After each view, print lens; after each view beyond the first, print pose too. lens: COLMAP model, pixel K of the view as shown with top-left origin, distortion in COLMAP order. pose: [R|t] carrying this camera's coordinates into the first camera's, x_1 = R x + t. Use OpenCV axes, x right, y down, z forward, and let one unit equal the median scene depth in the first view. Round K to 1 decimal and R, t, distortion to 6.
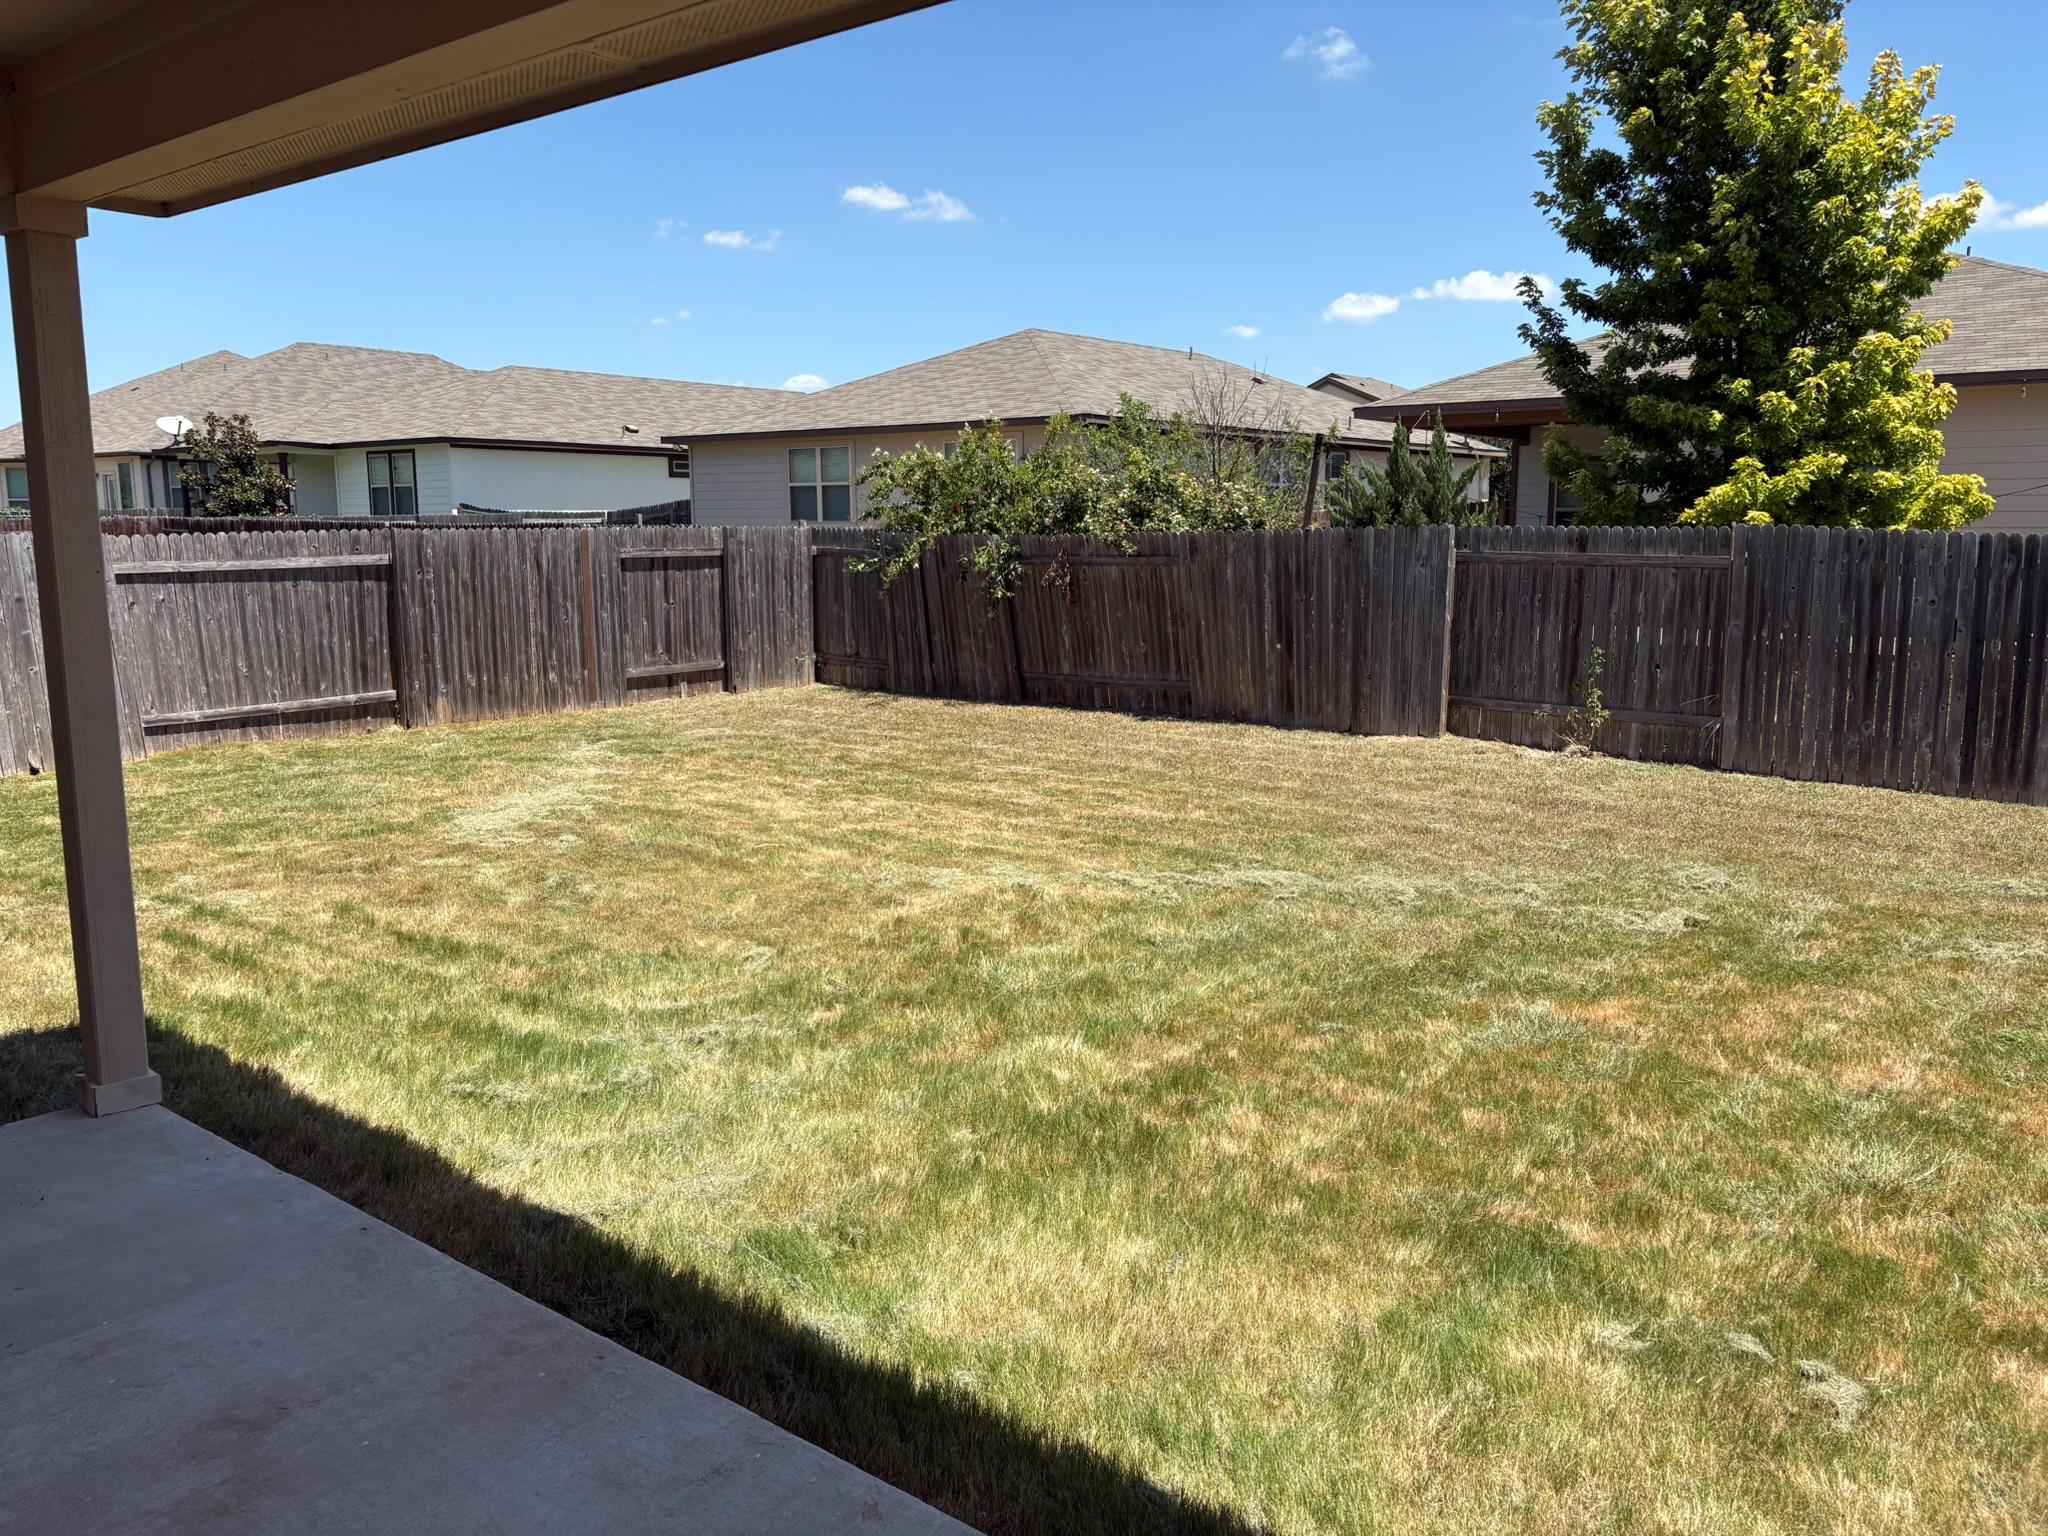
lens RADIAL K [[1567.4, 0, 1028.5], [0, 1567.4, 760.2], [0, 0, 1]] dist [0.060182, -0.066884]
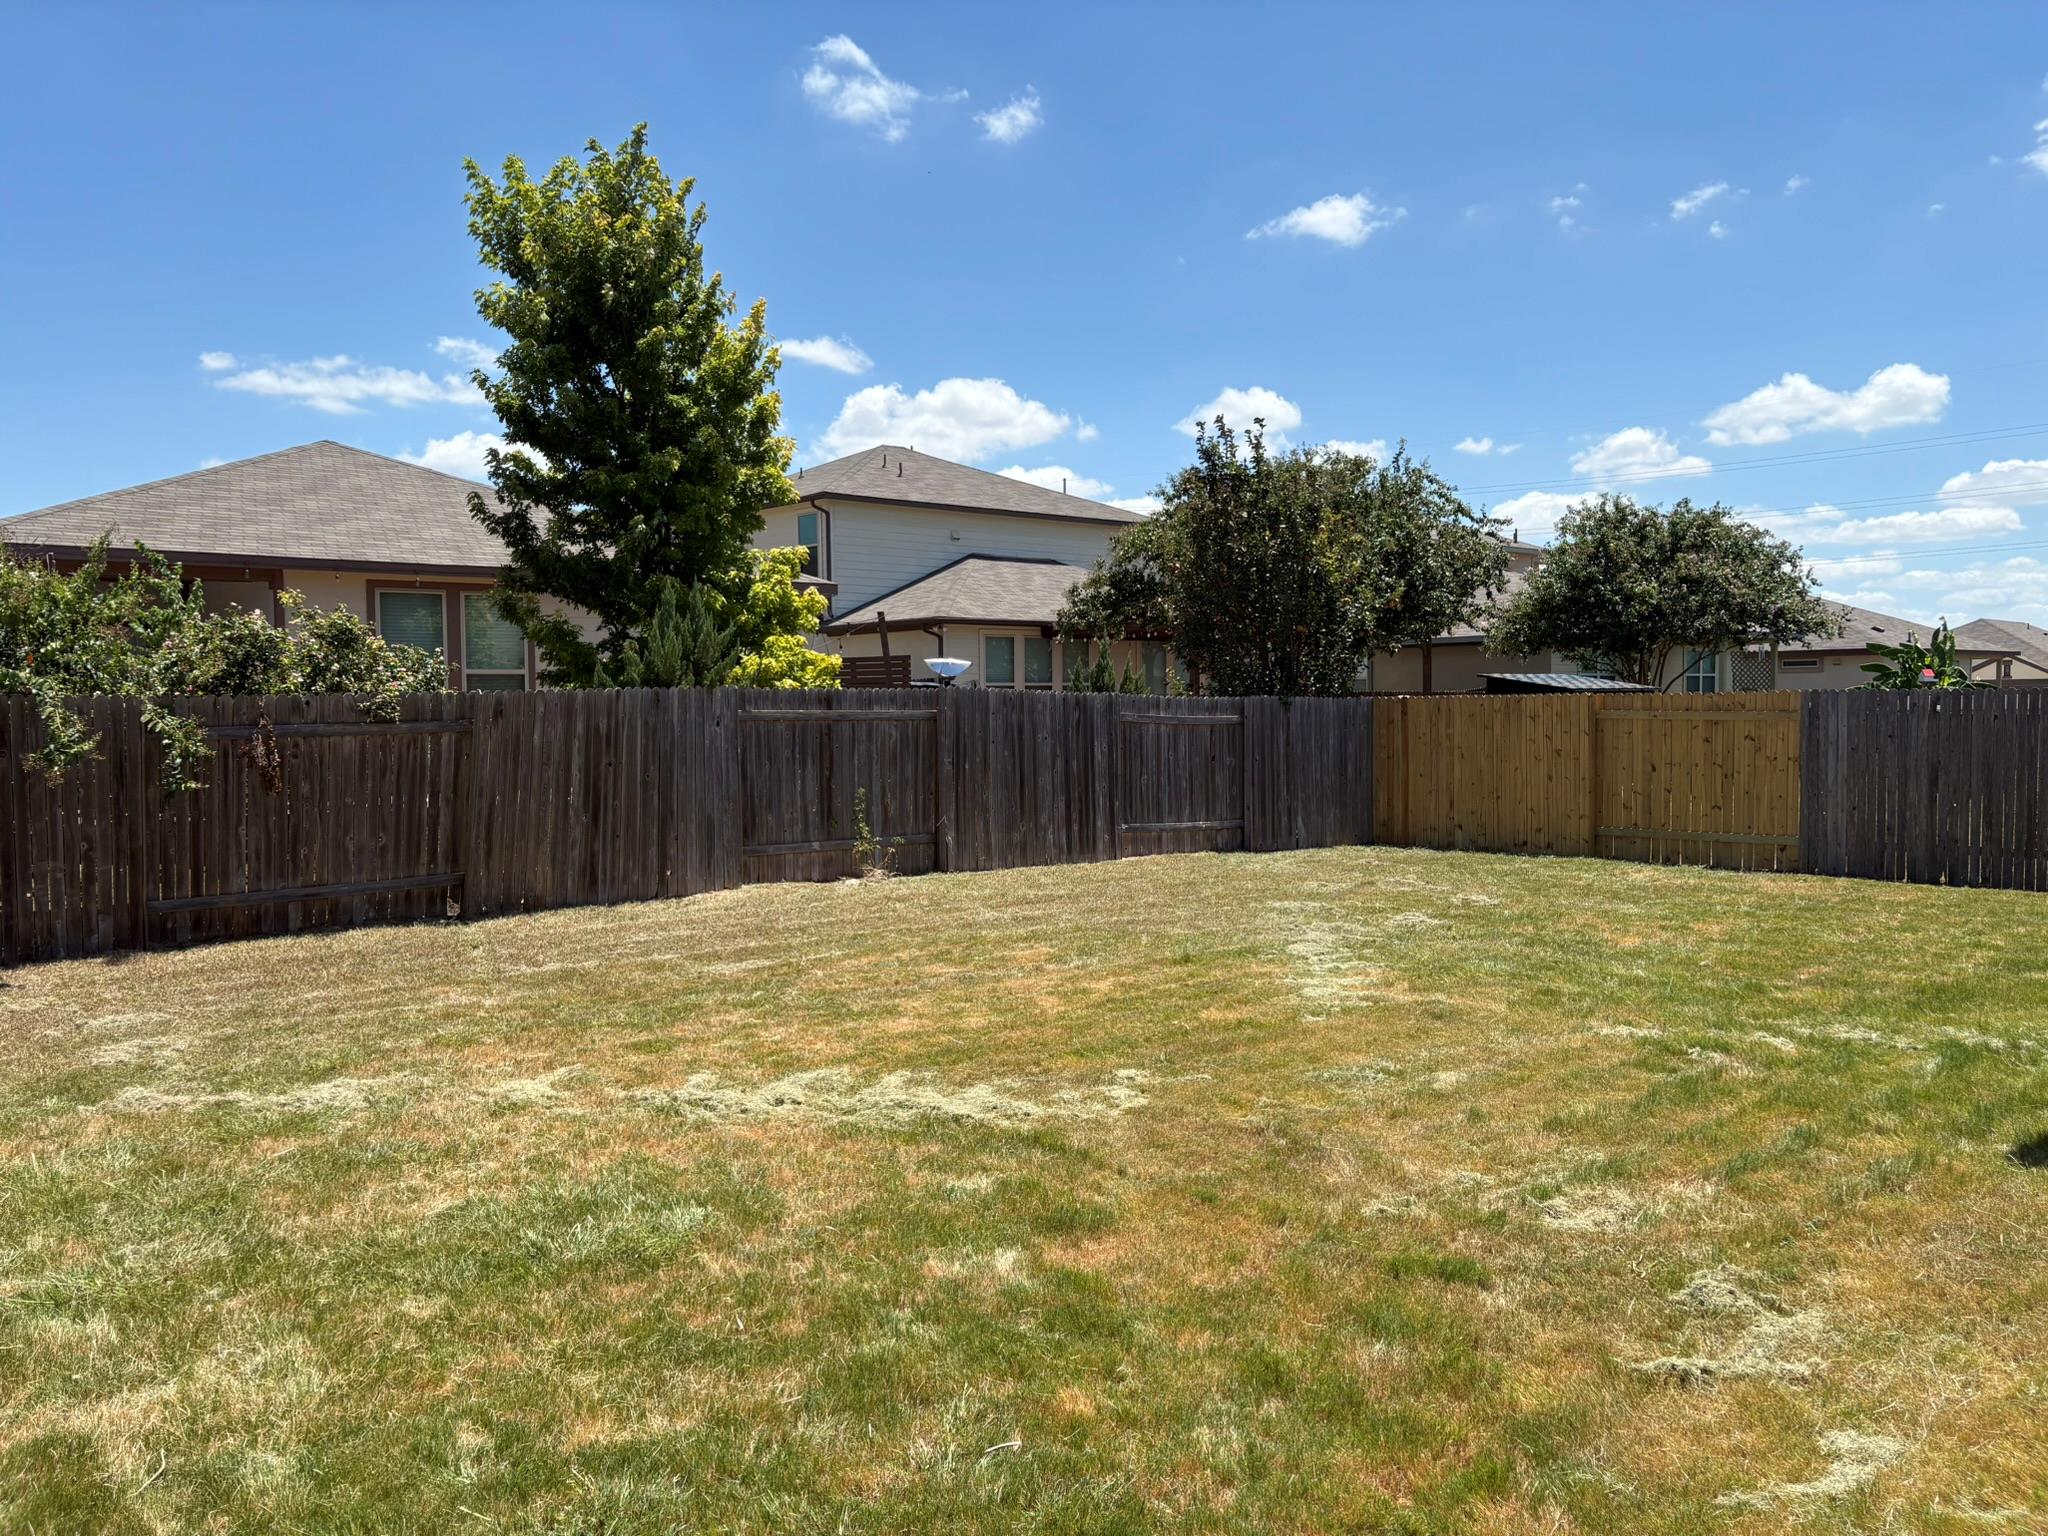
lens RADIAL K [[1567.4, 0, 1025.6], [0, 1567.4, 763.4], [0, 0, 1]] dist [0.060182, -0.066884]
pose [[0.177685, -0.038107, 0.983349, -0.702111], [0.154335, 0.987964, 0.010398, -0.074674], [-0.971910, 0.149917, 0.181428, 0.595499]]
